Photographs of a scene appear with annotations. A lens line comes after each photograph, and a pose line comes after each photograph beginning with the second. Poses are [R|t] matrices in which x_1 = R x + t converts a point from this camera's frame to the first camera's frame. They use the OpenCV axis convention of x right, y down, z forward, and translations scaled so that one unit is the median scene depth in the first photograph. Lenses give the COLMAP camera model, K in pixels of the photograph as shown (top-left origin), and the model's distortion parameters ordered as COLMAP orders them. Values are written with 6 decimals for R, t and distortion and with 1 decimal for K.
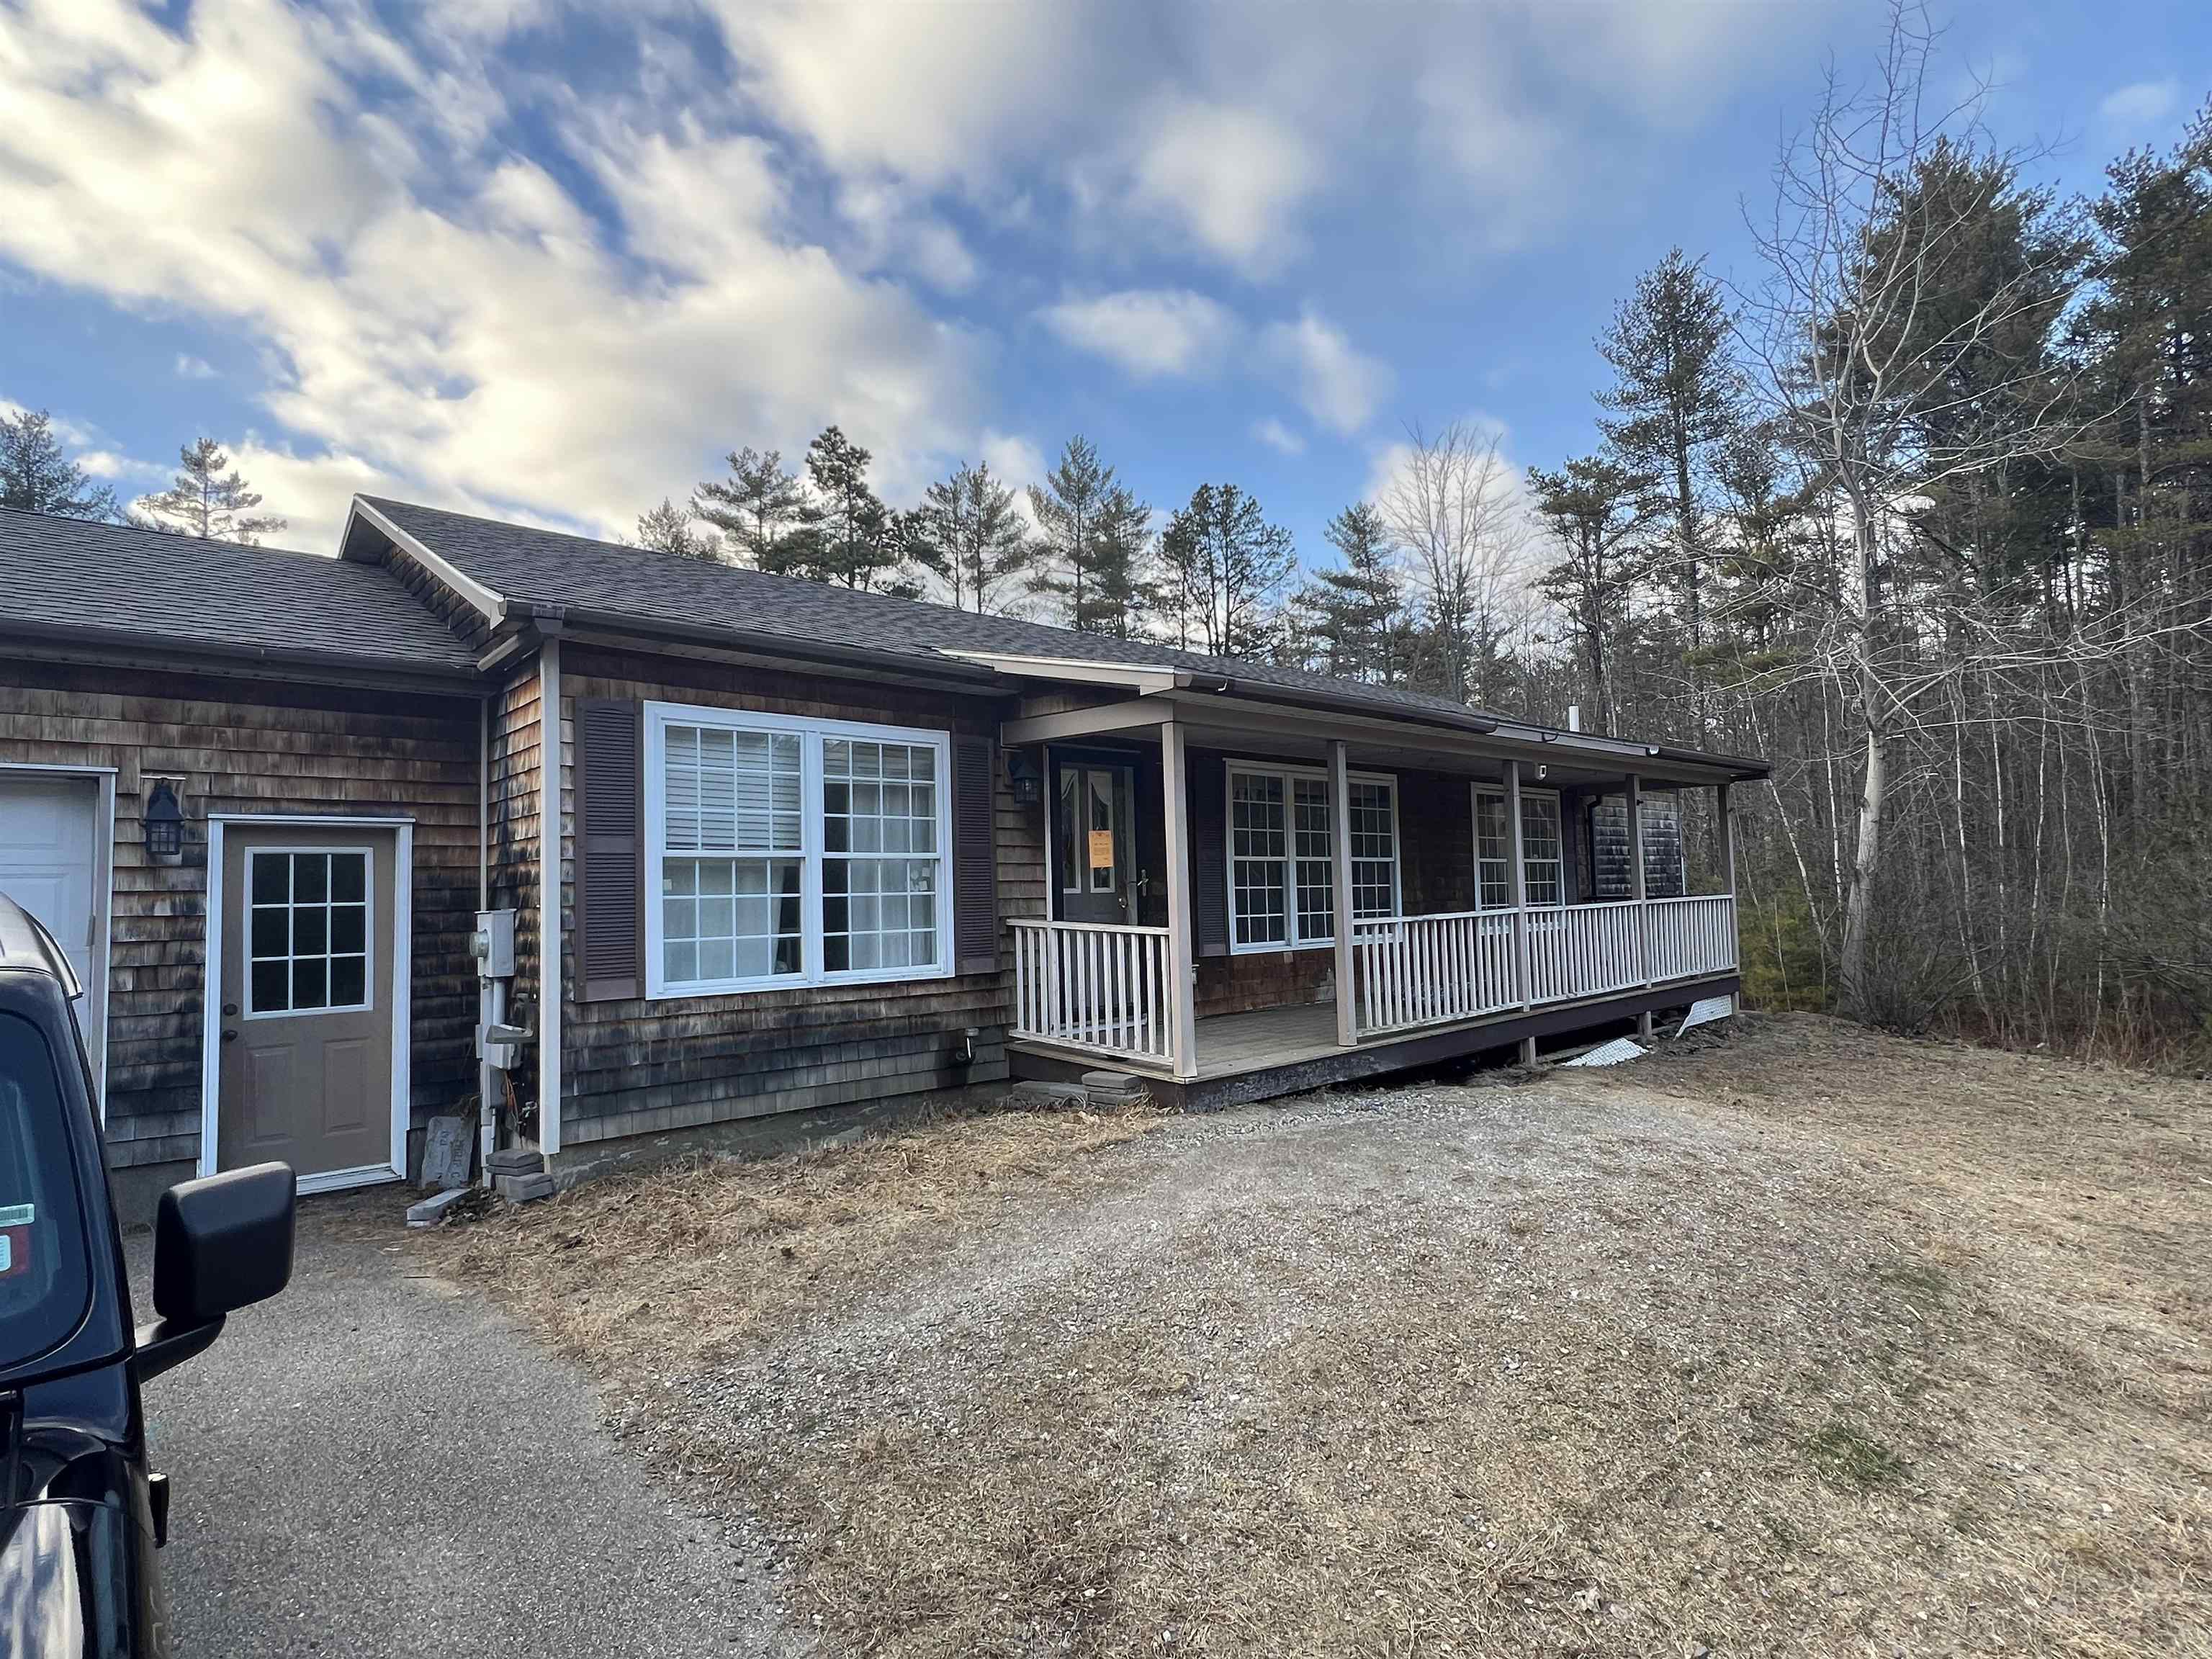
lens RADIAL K [[1123.5, 0, 1106.0], [0, 1123.5, 829.5], [0, 0, 1]] dist [0.002953, 0.000383]
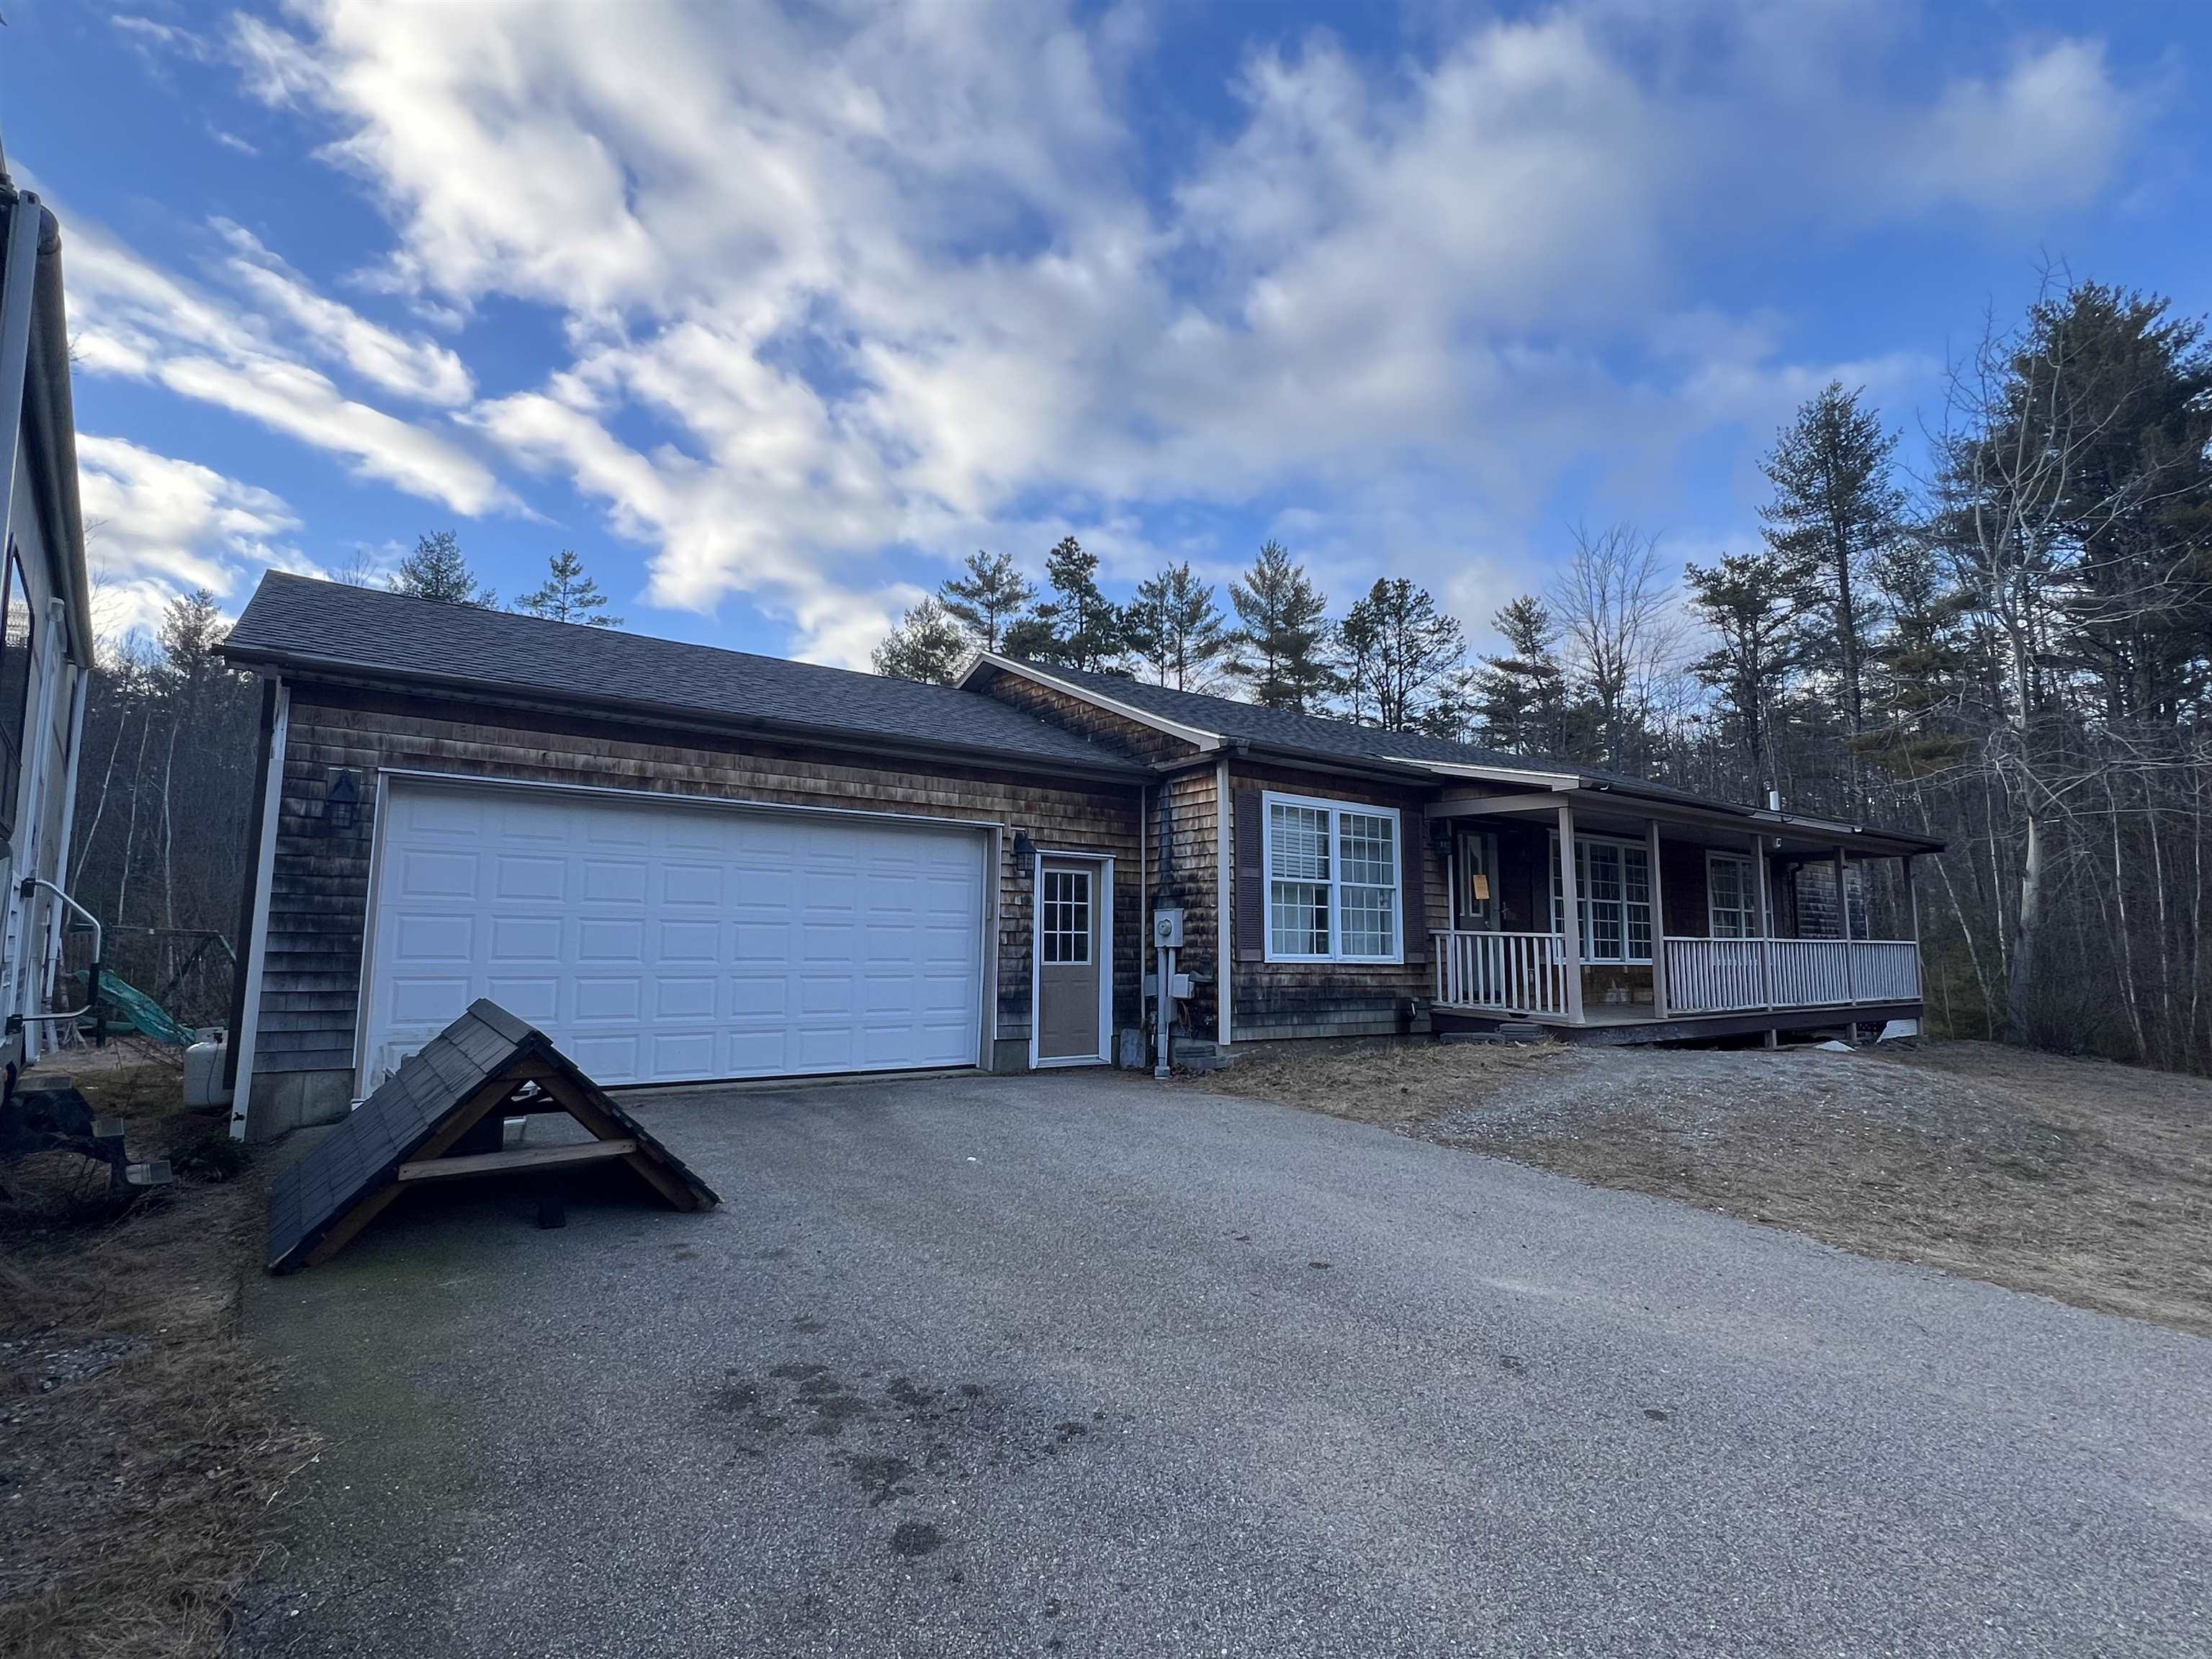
lens RADIAL K [[1084.3, 0, 1106.0], [0, 1084.3, 829.5], [0, 0, 1]] dist [-0.003660, 0.000377]
pose [[0.993422, 0.021077, -0.112557, -0.088979], [-0.027135, 0.998249, -0.052562, 0.007831], [0.111252, 0.055271, 0.992254, -0.132719]]
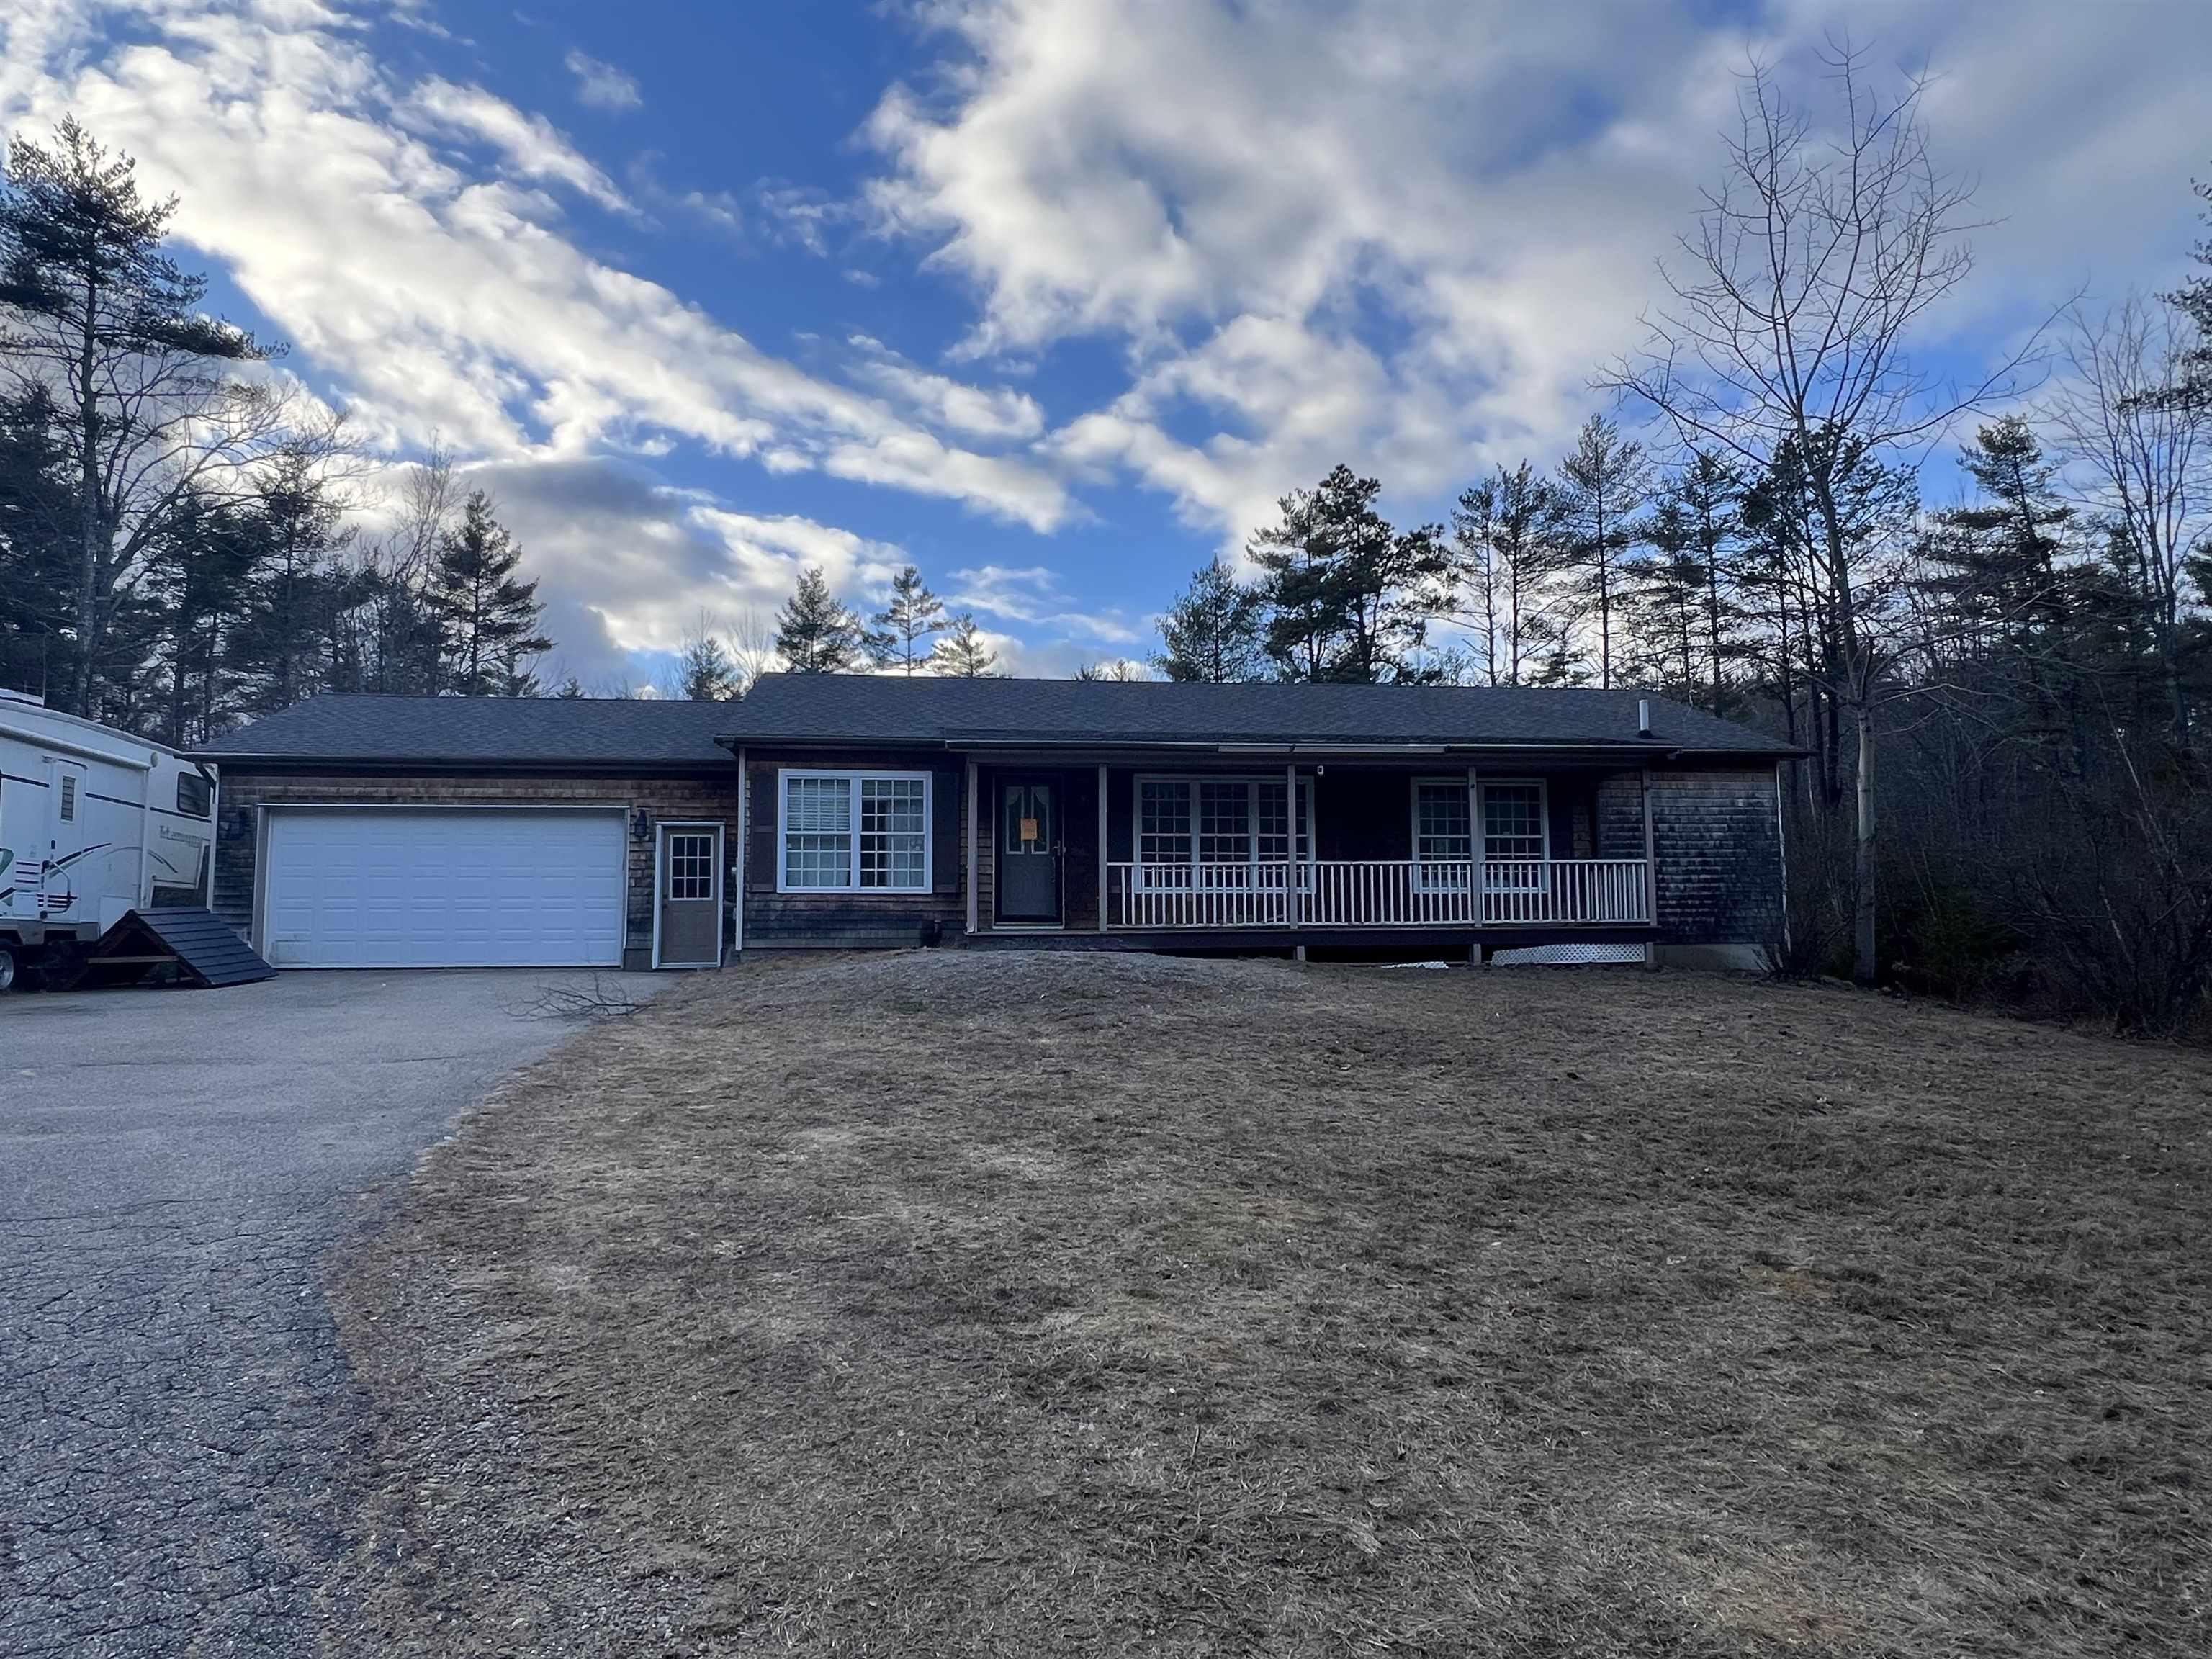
lens RADIAL K [[1328.2, 0, 1106.0], [0, 1328.2, 829.5], [0, 0, 1]] dist [-0.003747, -0.000928]
pose [[0.821608, -0.034607, -0.569002, 0.342195], [0.020664, 0.999308, -0.030941, 0.022521], [0.569679, 0.013664, 0.821754, -0.179474]]
